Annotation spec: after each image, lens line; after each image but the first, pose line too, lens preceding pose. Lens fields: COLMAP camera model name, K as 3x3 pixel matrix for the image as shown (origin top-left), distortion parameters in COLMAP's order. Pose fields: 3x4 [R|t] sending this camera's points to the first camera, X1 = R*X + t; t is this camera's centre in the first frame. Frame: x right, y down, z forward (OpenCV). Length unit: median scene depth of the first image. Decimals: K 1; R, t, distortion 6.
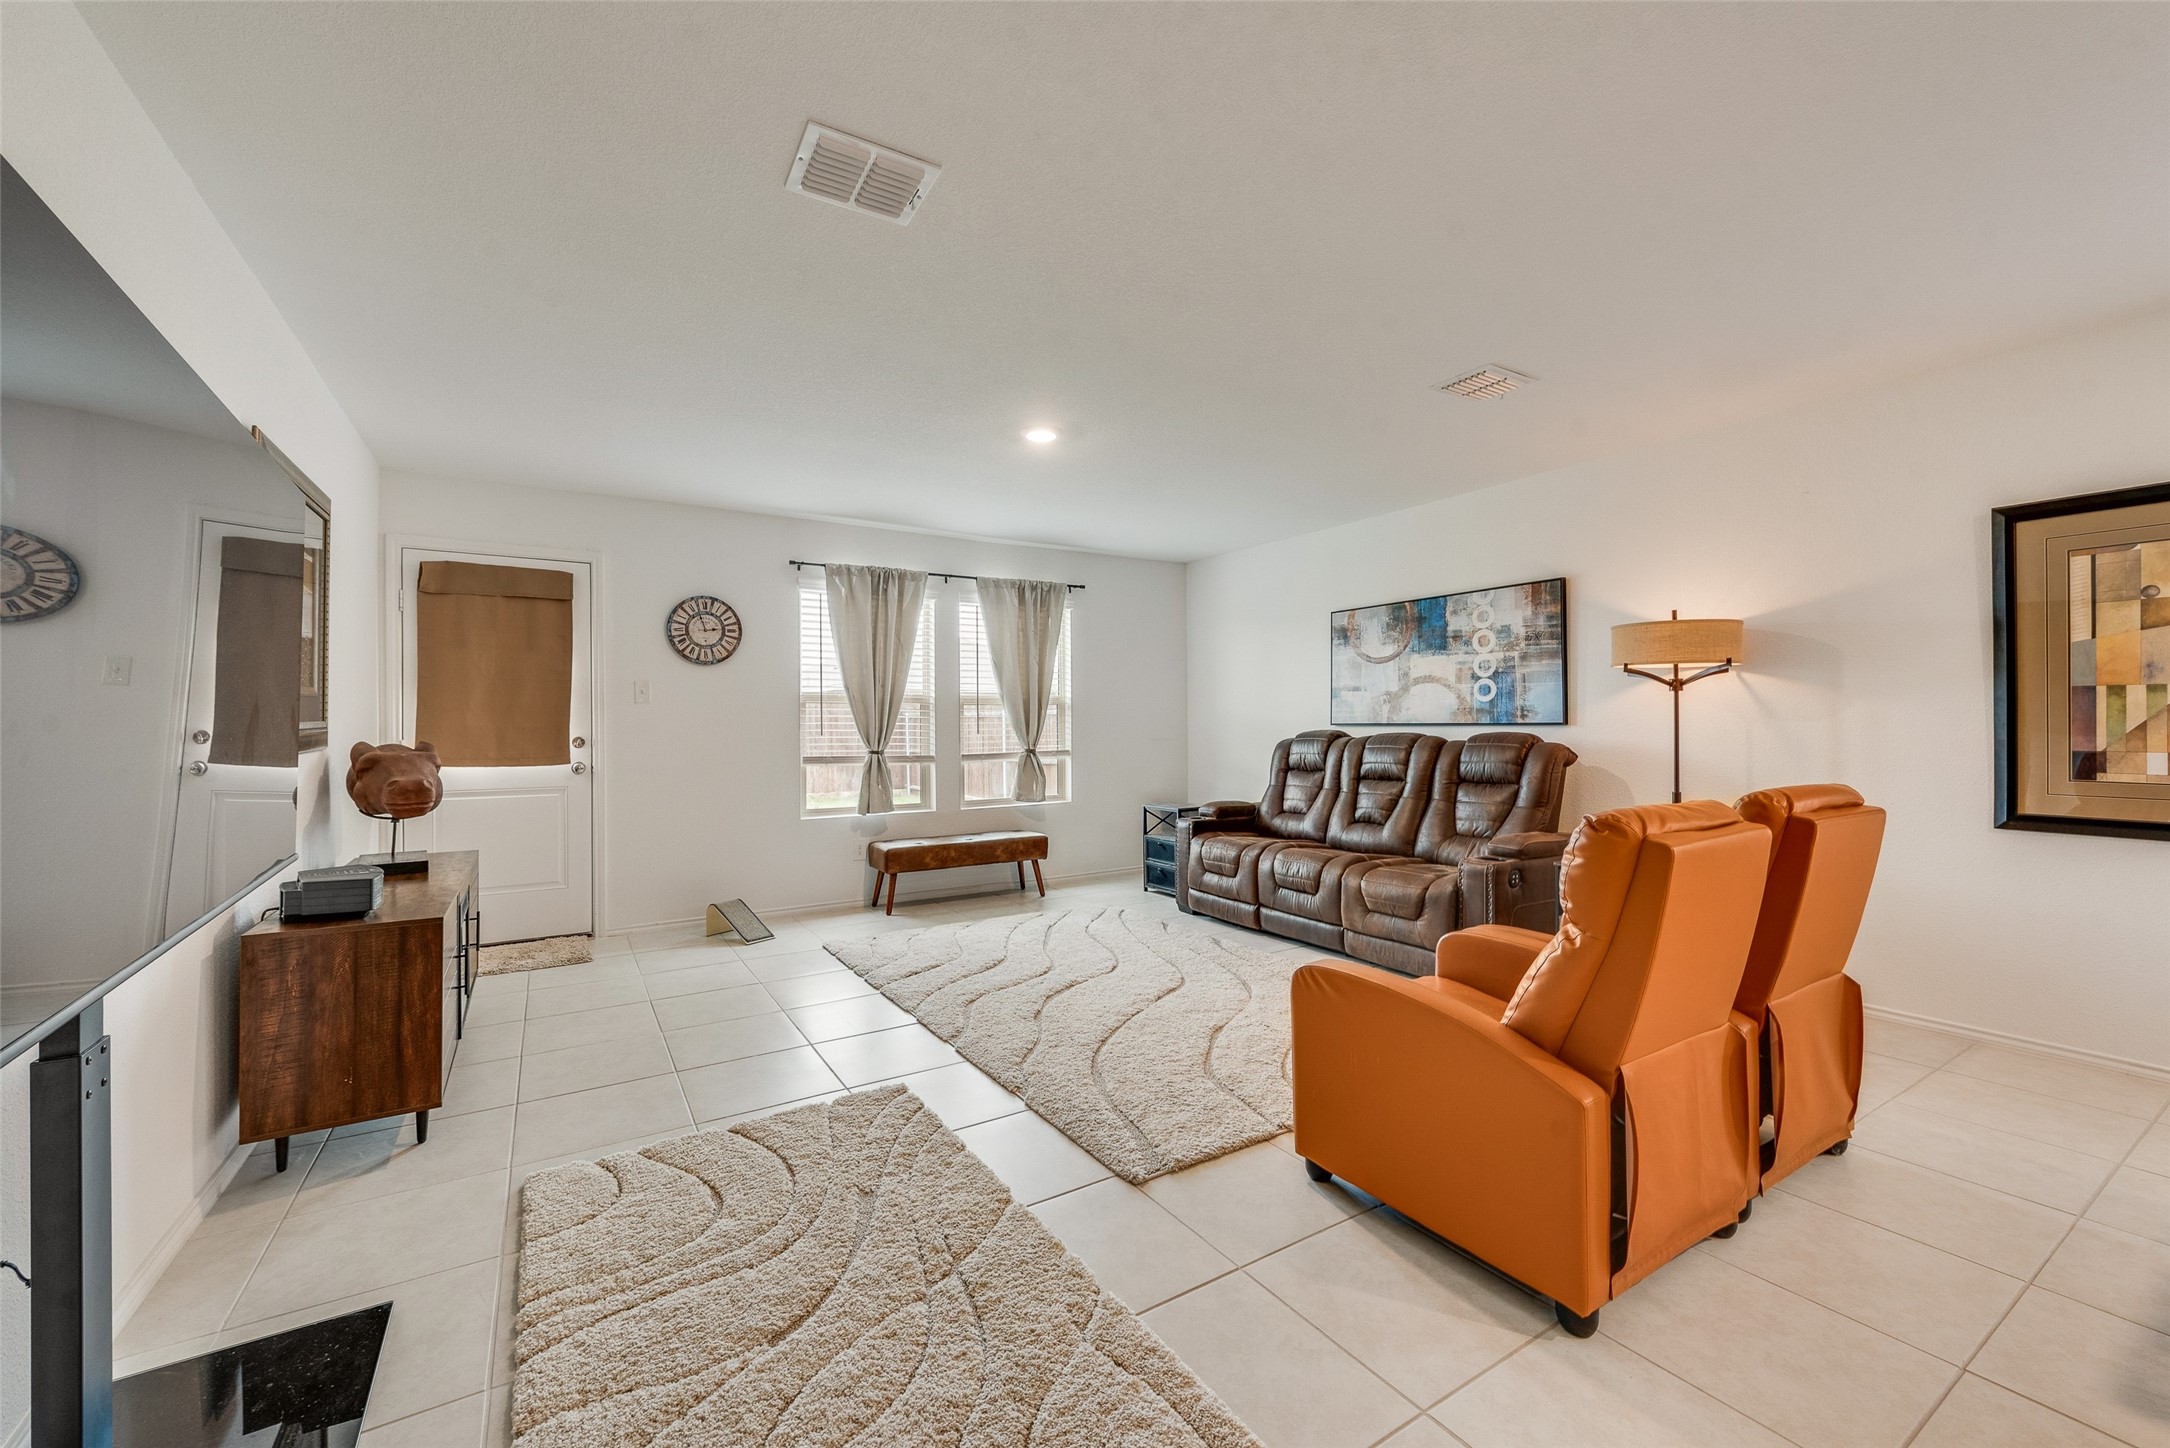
lens RADIAL K [[853.9, 0, 1072.0], [0, 853.9, 724.6], [0, 0, 1]] dist [0.010869, -0.000258]
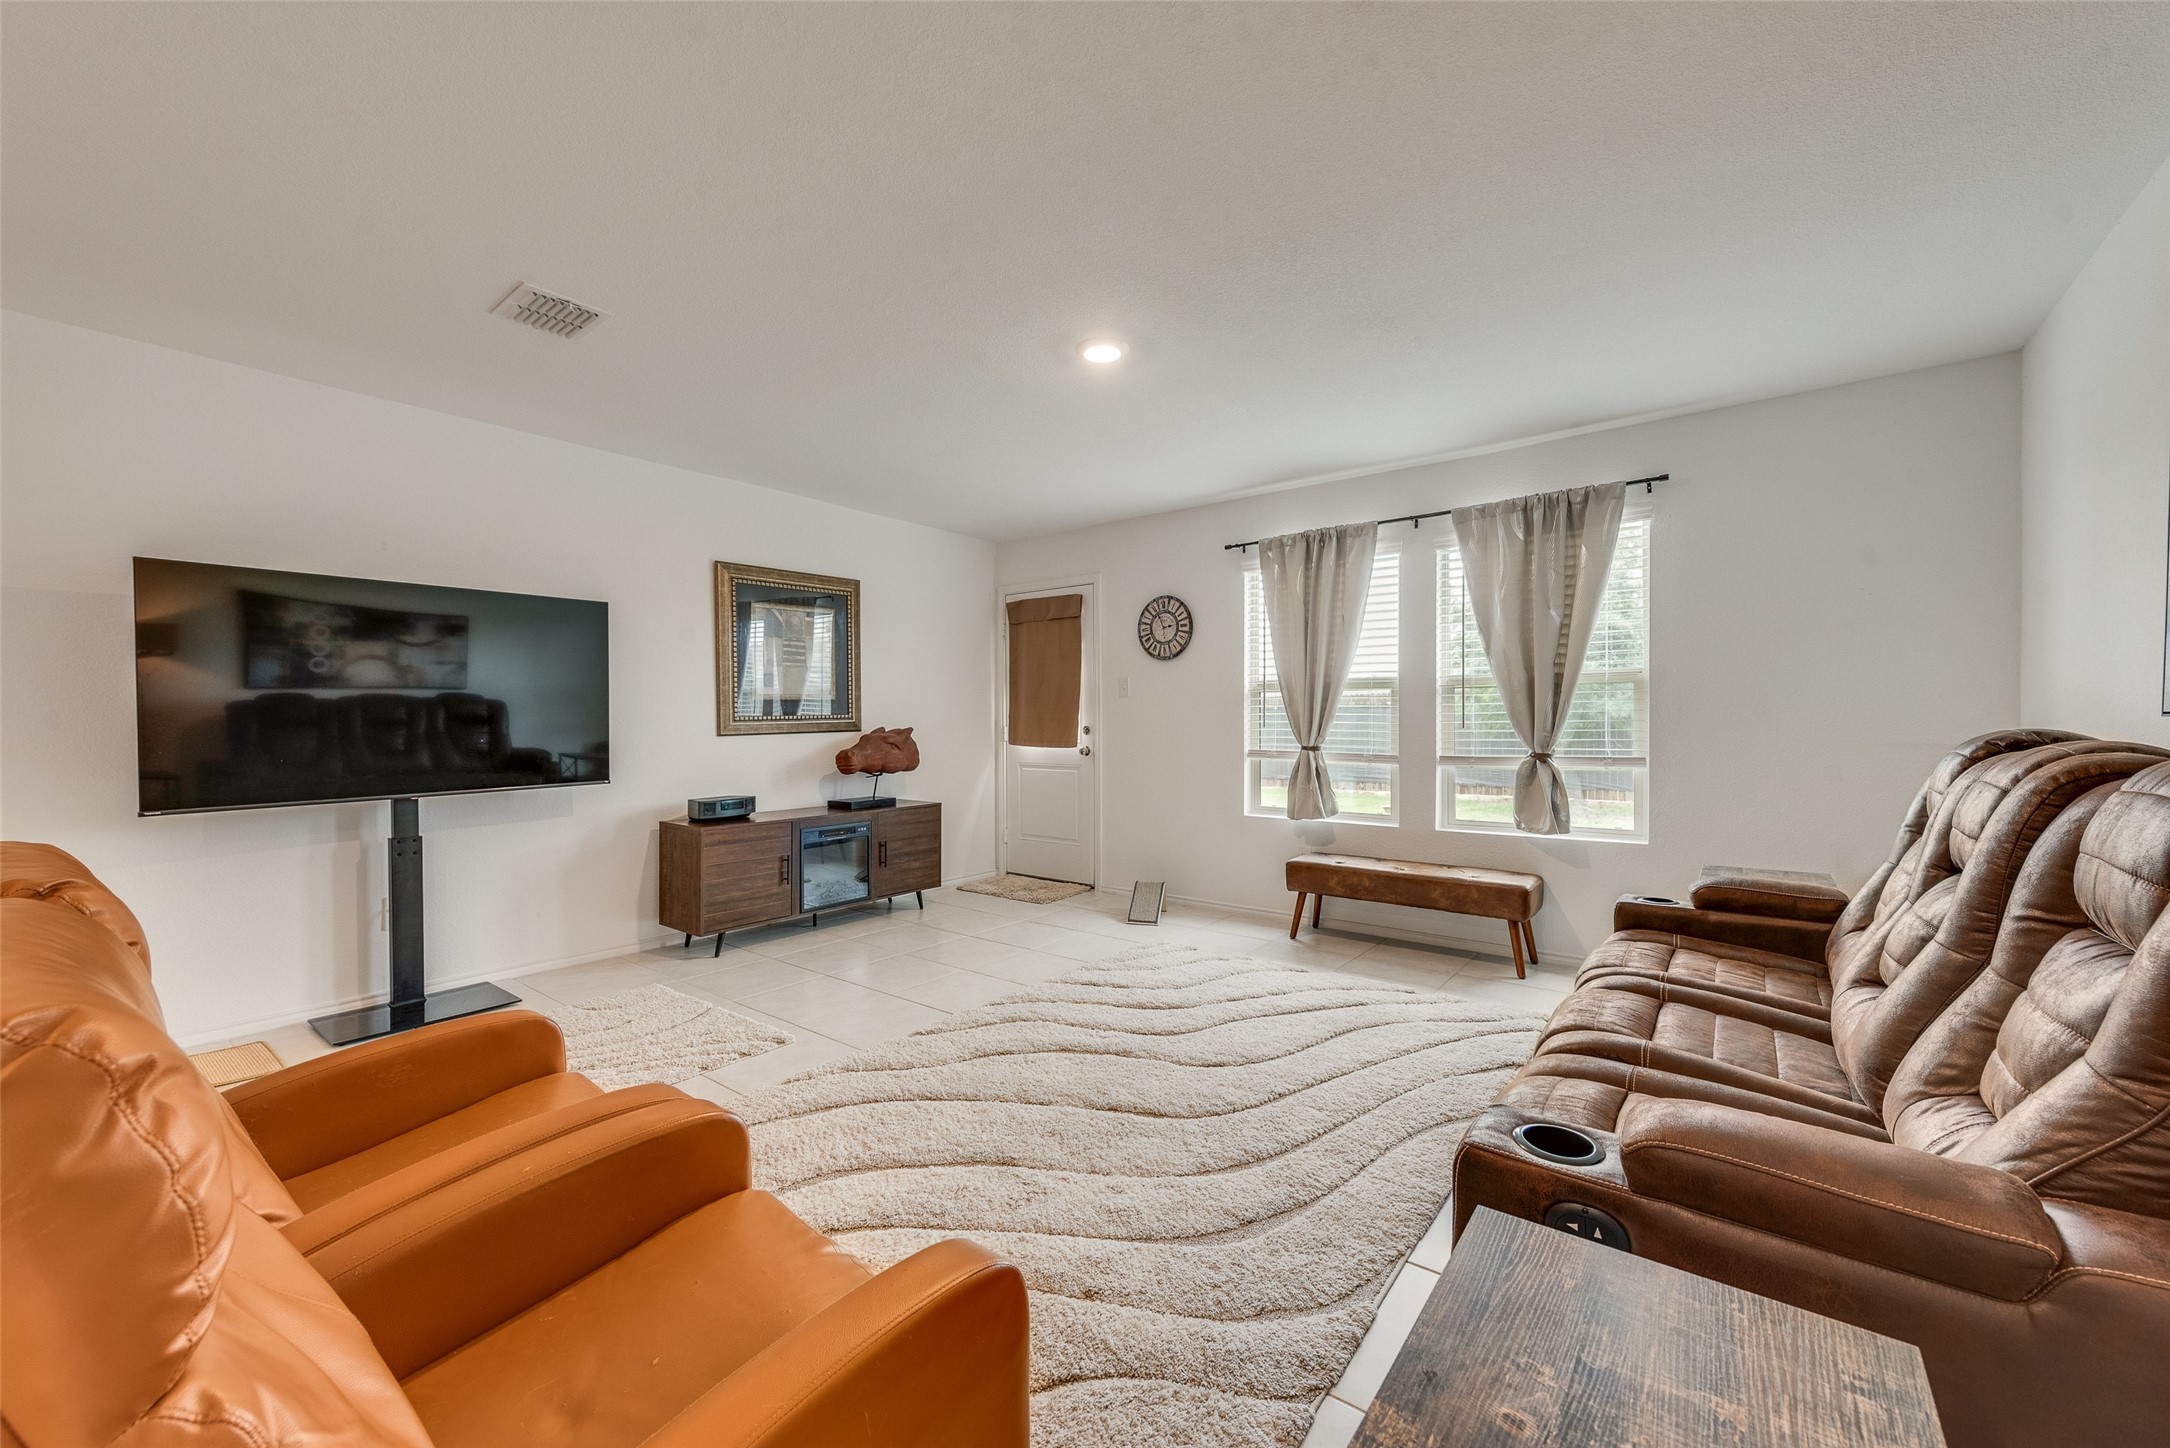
lens RADIAL K [[853.9, 0, 1072.0], [0, 853.9, 724.6], [0, 0, 1]] dist [0.010869, -0.000258]
pose [[0.331439, 0.011454, -0.943407, 0.512415], [0.006054, 0.999880, 0.014266, -0.004660], [0.943457, -0.010440, 0.331330, 0.504868]]
